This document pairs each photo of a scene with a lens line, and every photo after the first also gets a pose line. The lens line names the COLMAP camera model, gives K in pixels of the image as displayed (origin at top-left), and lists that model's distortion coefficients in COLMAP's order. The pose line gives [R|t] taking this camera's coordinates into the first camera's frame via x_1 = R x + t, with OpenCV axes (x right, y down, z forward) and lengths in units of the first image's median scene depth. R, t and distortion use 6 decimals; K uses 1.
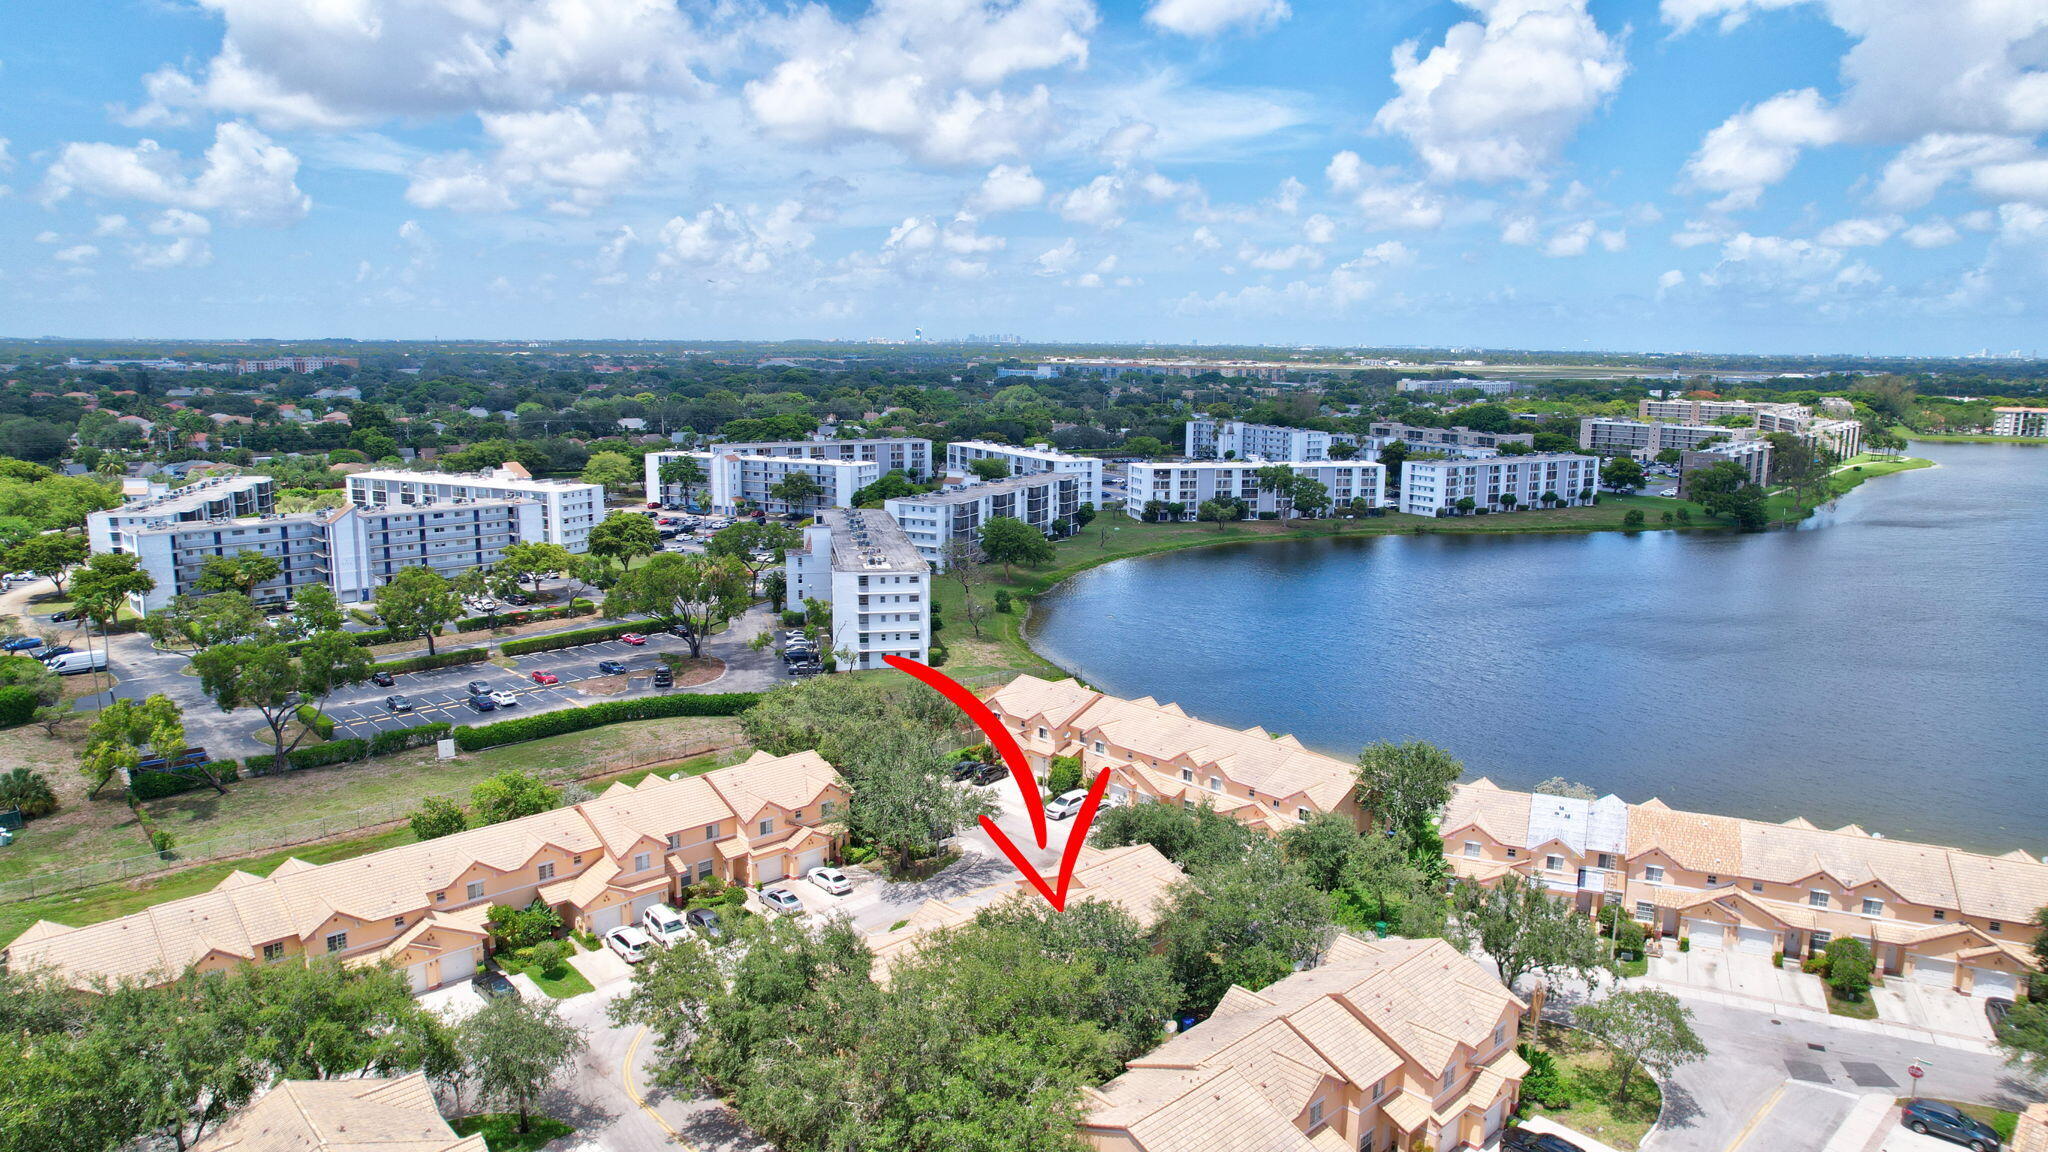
lens RADIAL K [[1297.7, 0, 1029.6], [0, 1297.7, 602.3], [0, 0, 1]] dist [-0.062492, 0.042964]
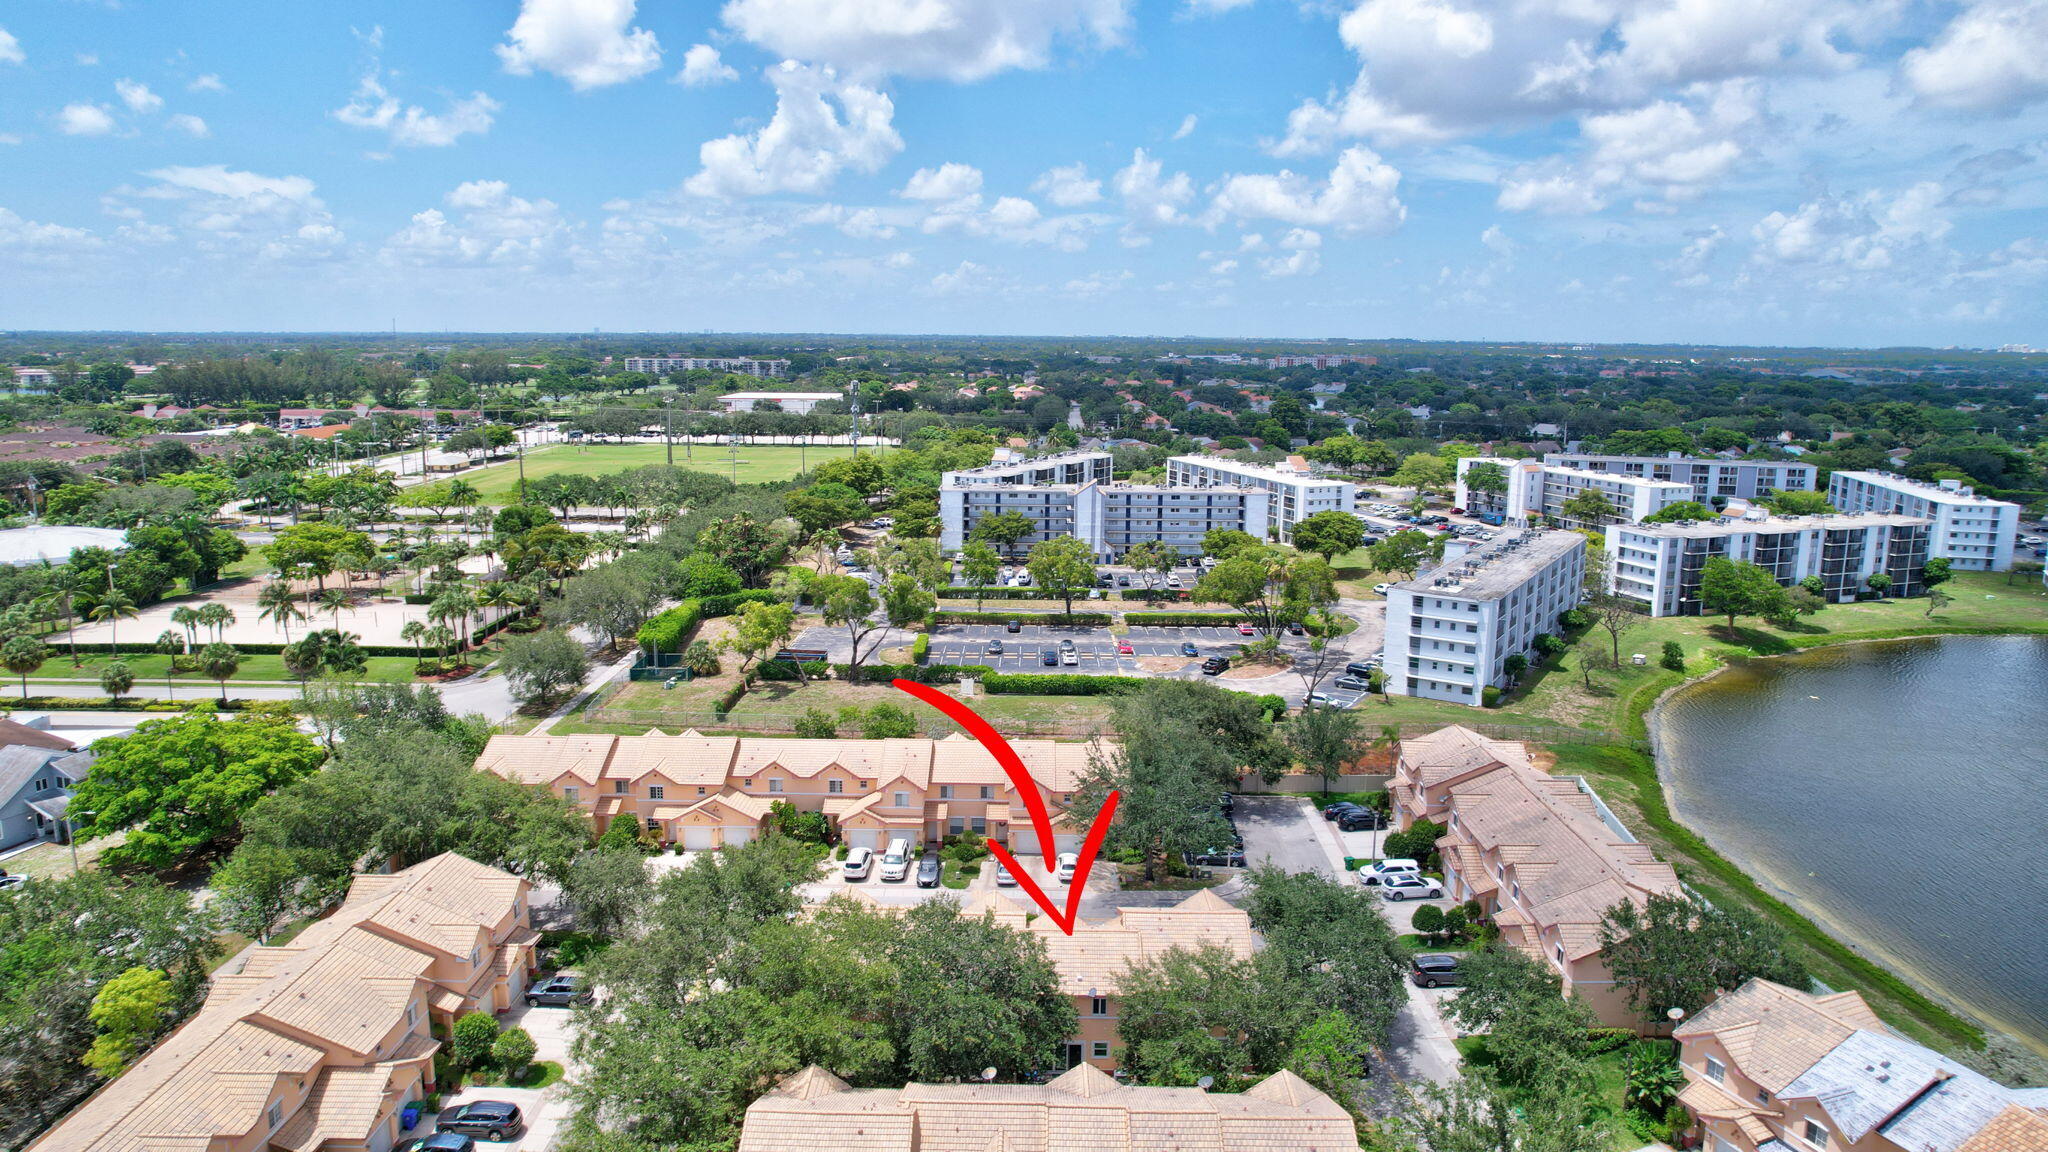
lens RADIAL K [[1297.7, 0, 1029.6], [0, 1297.7, 602.3], [0, 0, 1]] dist [-0.062492, 0.042964]
pose [[0.719838, 0.138091, -0.680268, 0.226862], [-0.139318, 0.988812, 0.053301, -0.020005], [0.680017, 0.056405, 0.731023, 0.098975]]
